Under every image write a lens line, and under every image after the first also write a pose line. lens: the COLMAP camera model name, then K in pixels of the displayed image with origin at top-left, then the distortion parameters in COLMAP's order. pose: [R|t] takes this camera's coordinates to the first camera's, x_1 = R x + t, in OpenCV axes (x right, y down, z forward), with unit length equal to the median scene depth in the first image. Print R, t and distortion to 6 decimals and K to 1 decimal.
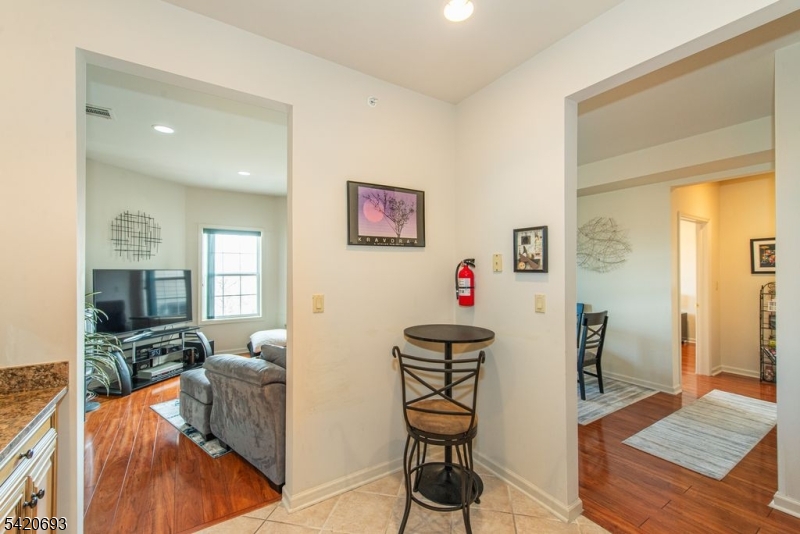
lens RADIAL K [[335.1, 0, 402.4], [0, 335.1, 268.3], [0, 0, 1]] dist [0.001477, 0.000545]
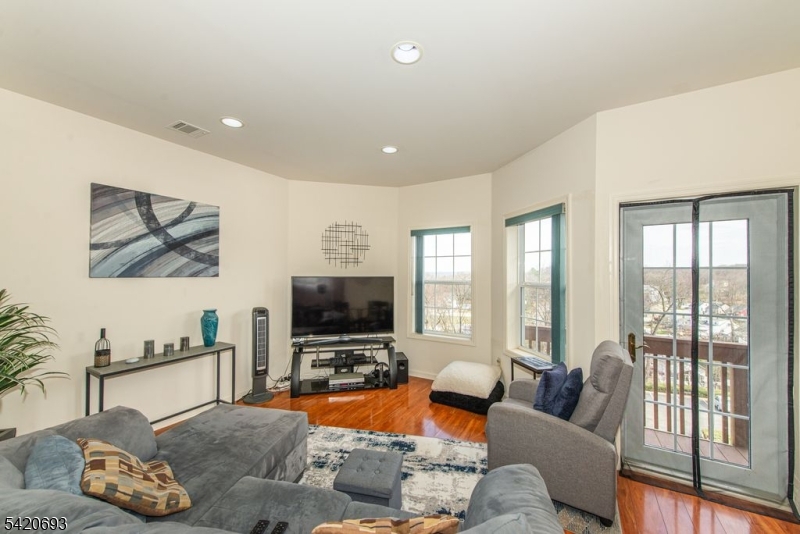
lens RADIAL K [[309.5, 0, 404.7], [0, 309.5, 271.4], [0, 0, 1]] dist [0.008892, -0.000431]
pose [[0.456427, -0.001086, -0.889760, 0.170463], [-0.004426, 0.999984, -0.003491, -0.009968], [0.889750, 0.005531, 0.456414, 0.758508]]
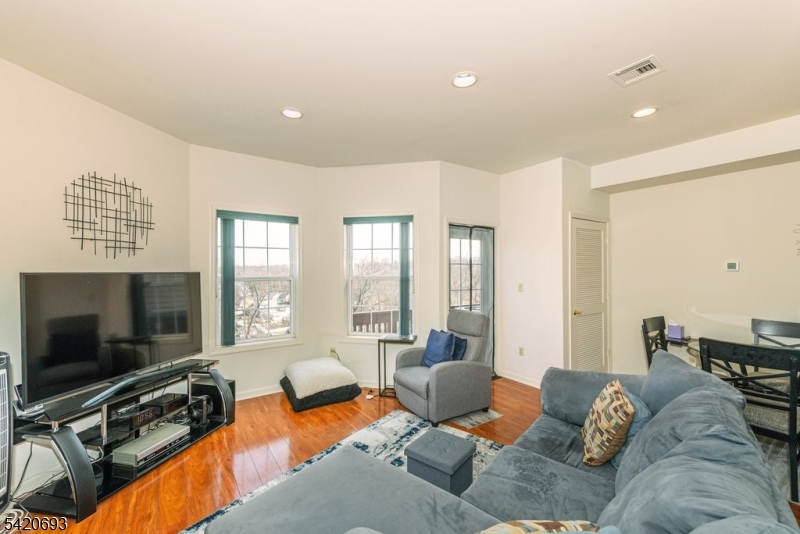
lens RADIAL K [[324.8, 0, 392.7], [0, 324.8, 271.0], [0, 0, 1]] dist [0.011089, -0.002823]
pose [[0.999942, -0.001767, 0.010645, -0.312830], [0.001755, 0.999998, 0.001193, 0.001323], [-0.010647, -0.001174, 0.999943, 0.432858]]
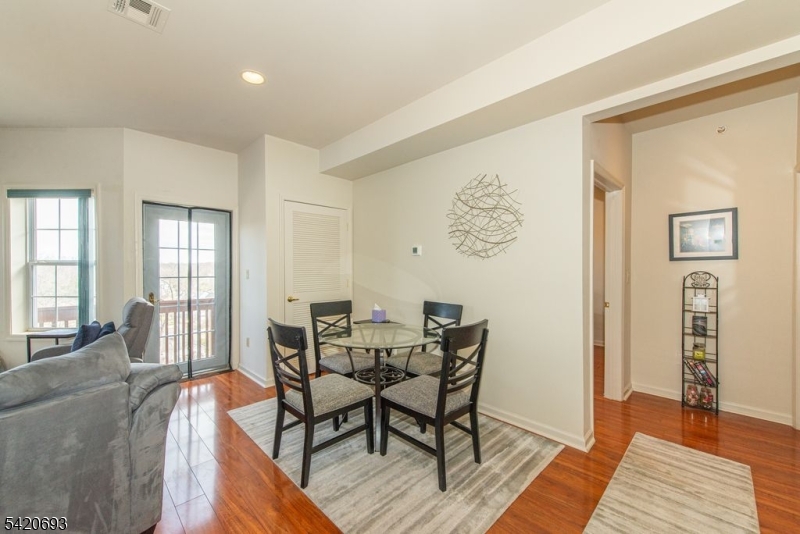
lens RADIAL K [[324.8, 0, 392.4], [0, 324.8, 266.3], [0, 0, 1]] dist [0.011089, -0.002823]
pose [[0.979585, 0.000267, 0.201032, 0.299079], [-0.000988, 0.999993, 0.003485, 0.026784], [-0.201030, -0.003612, 0.979578, 0.425660]]
